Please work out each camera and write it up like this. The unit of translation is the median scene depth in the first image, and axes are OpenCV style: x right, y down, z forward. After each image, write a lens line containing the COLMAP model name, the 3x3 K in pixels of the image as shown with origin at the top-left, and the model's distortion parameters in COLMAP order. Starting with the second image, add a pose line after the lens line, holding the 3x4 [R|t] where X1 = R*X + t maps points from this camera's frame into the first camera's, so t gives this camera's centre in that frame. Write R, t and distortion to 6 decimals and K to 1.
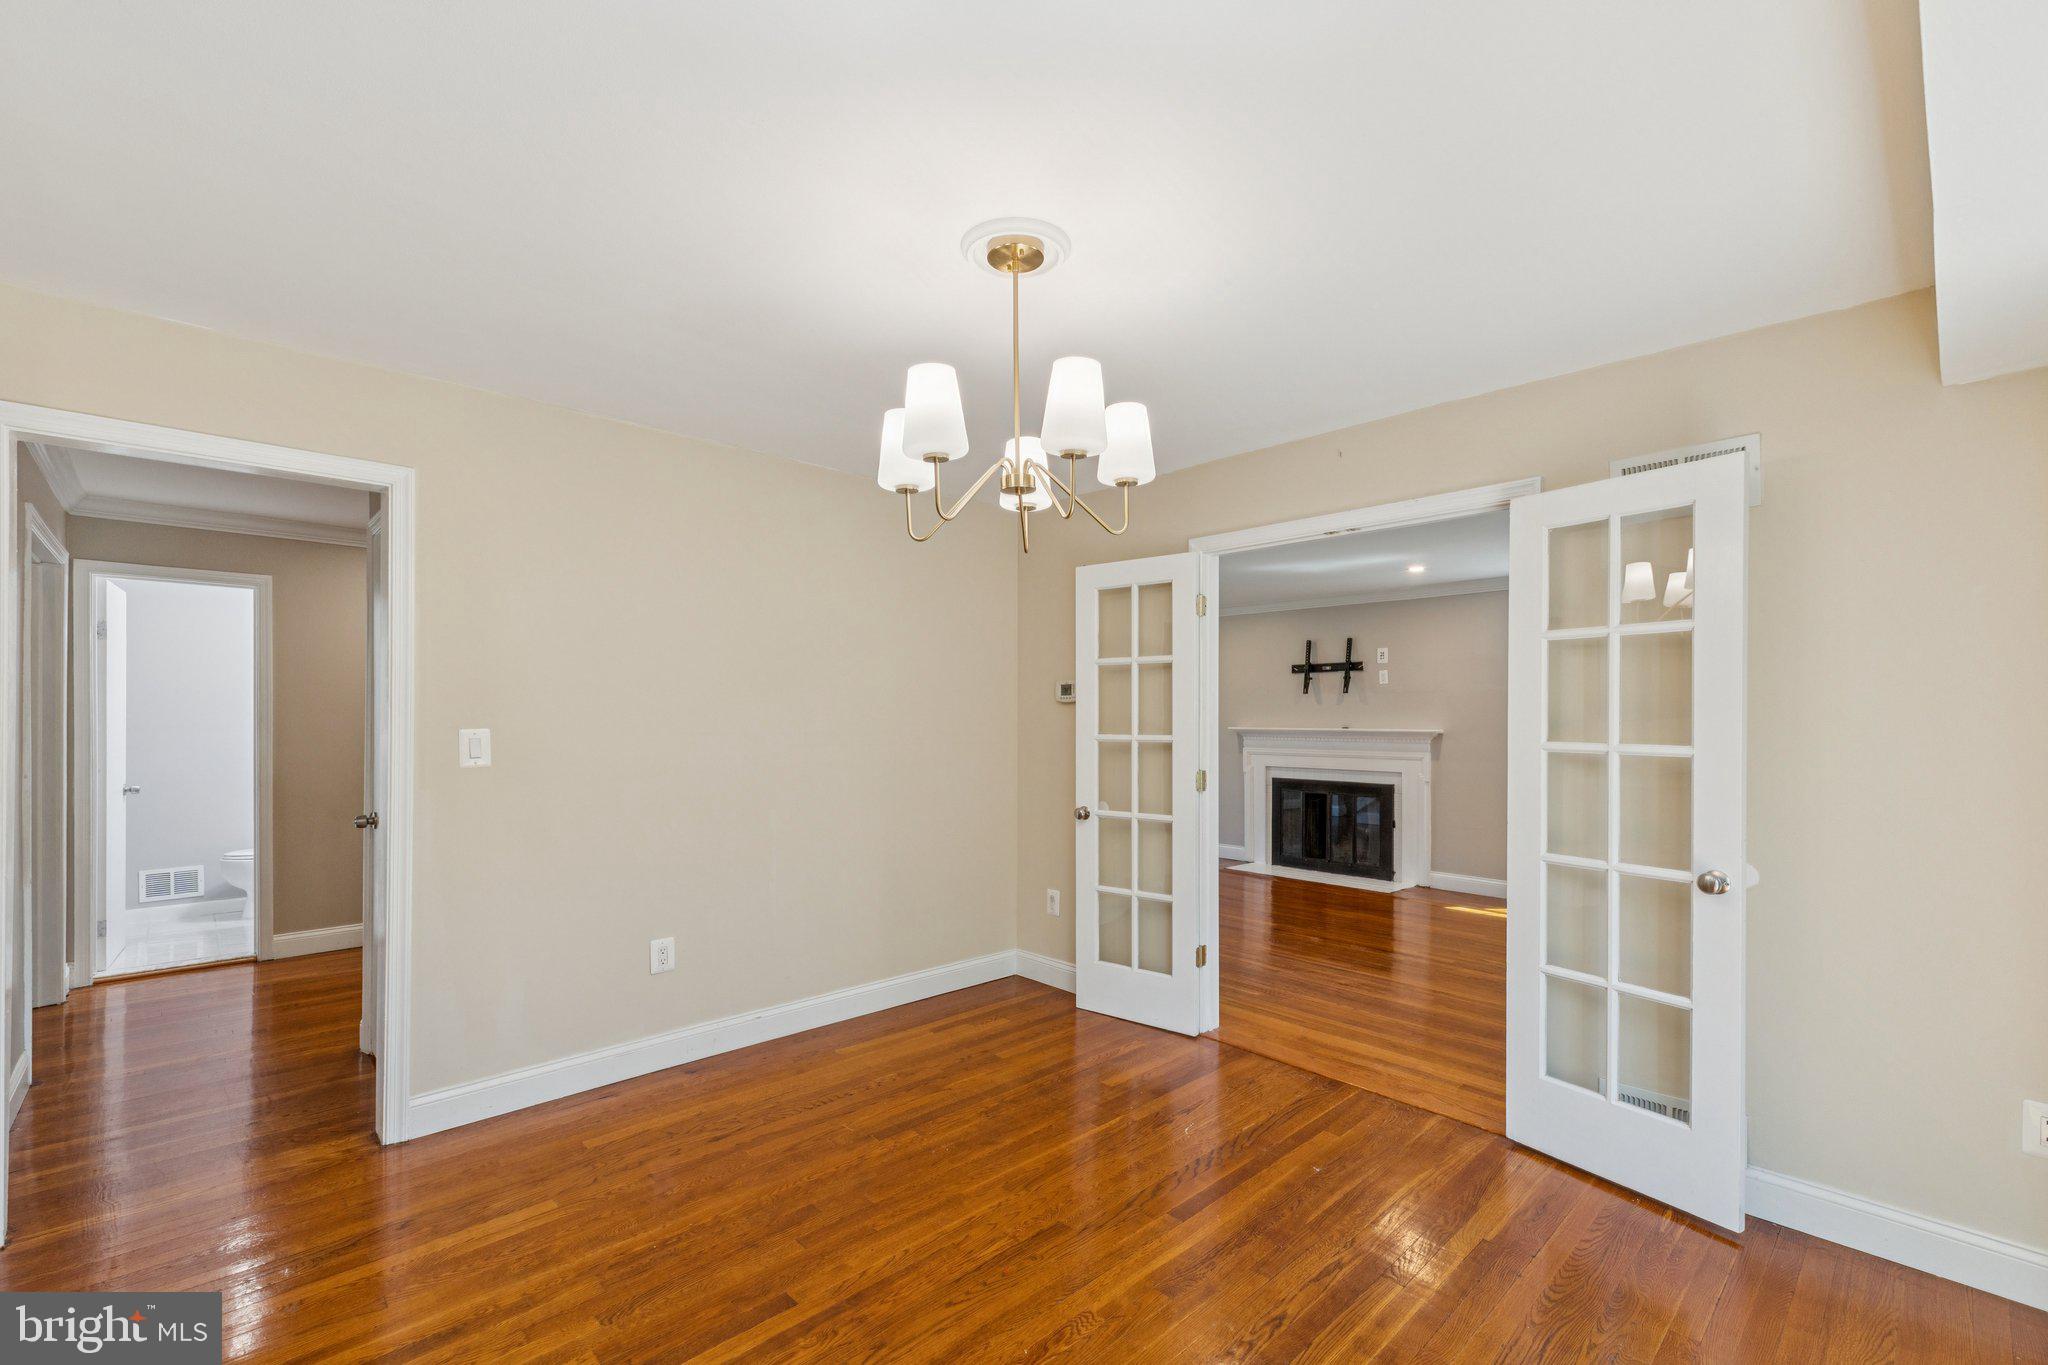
lens RADIAL K [[885.7, 0, 1022.6], [0, 885.7, 724.5], [0, 0, 1]] dist [0.010569, -0.000246]
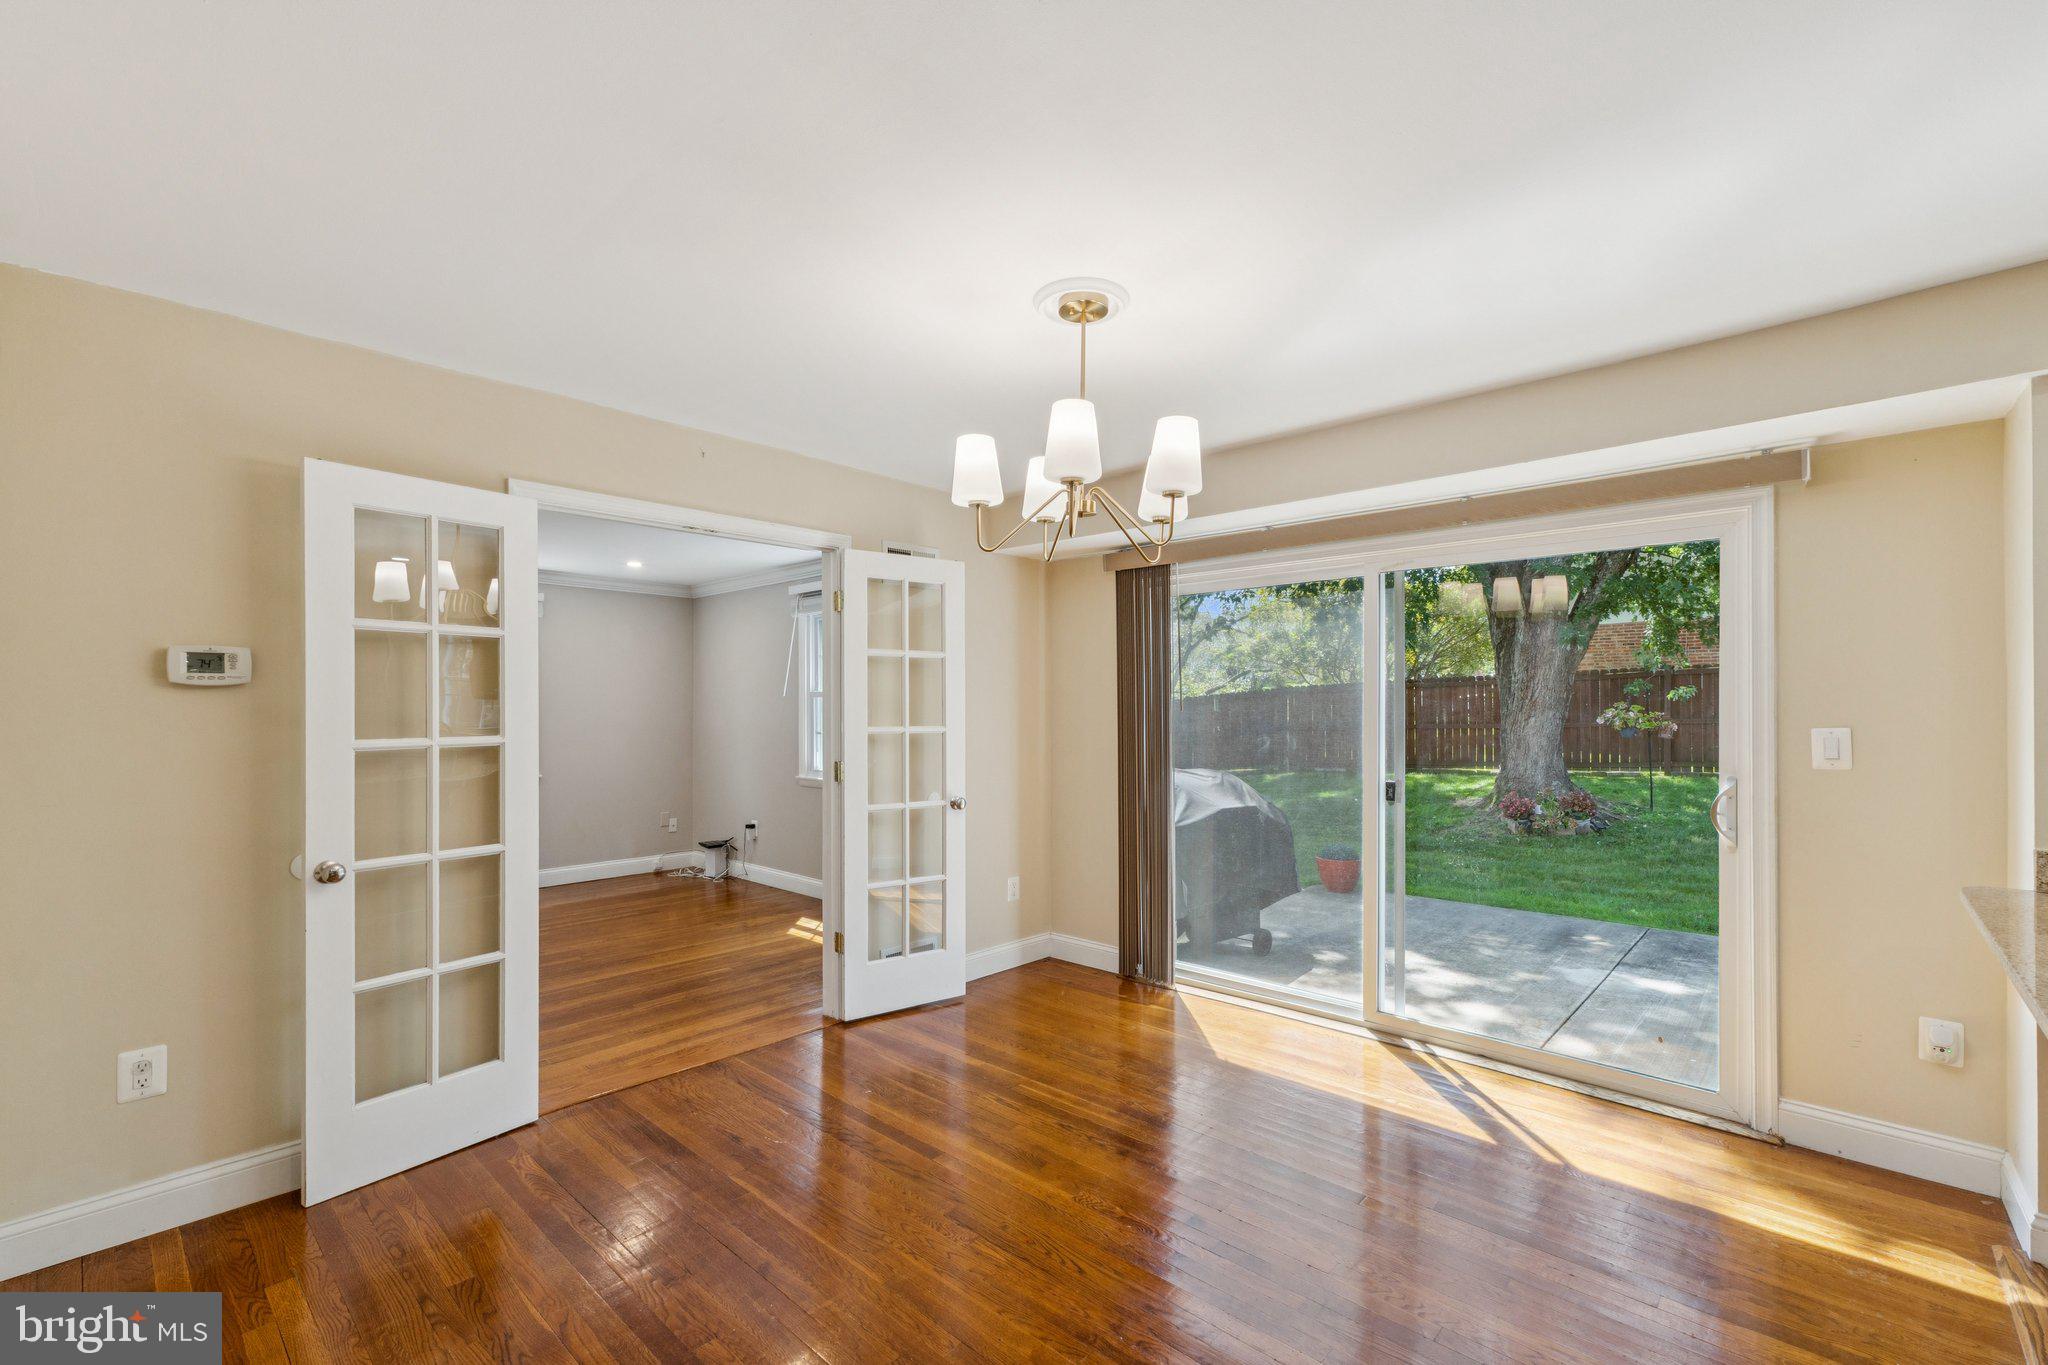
lens RADIAL K [[885.5, 0, 1014.0], [0, 885.5, 699.9], [0, 0, 1]] dist [0.001352, 0.000024]
pose [[-0.068881, 0.002841, 0.997621, -0.674480], [0.007087, 0.999972, -0.002359, -0.014587], [-0.997600, 0.006908, -0.068899, 0.694727]]
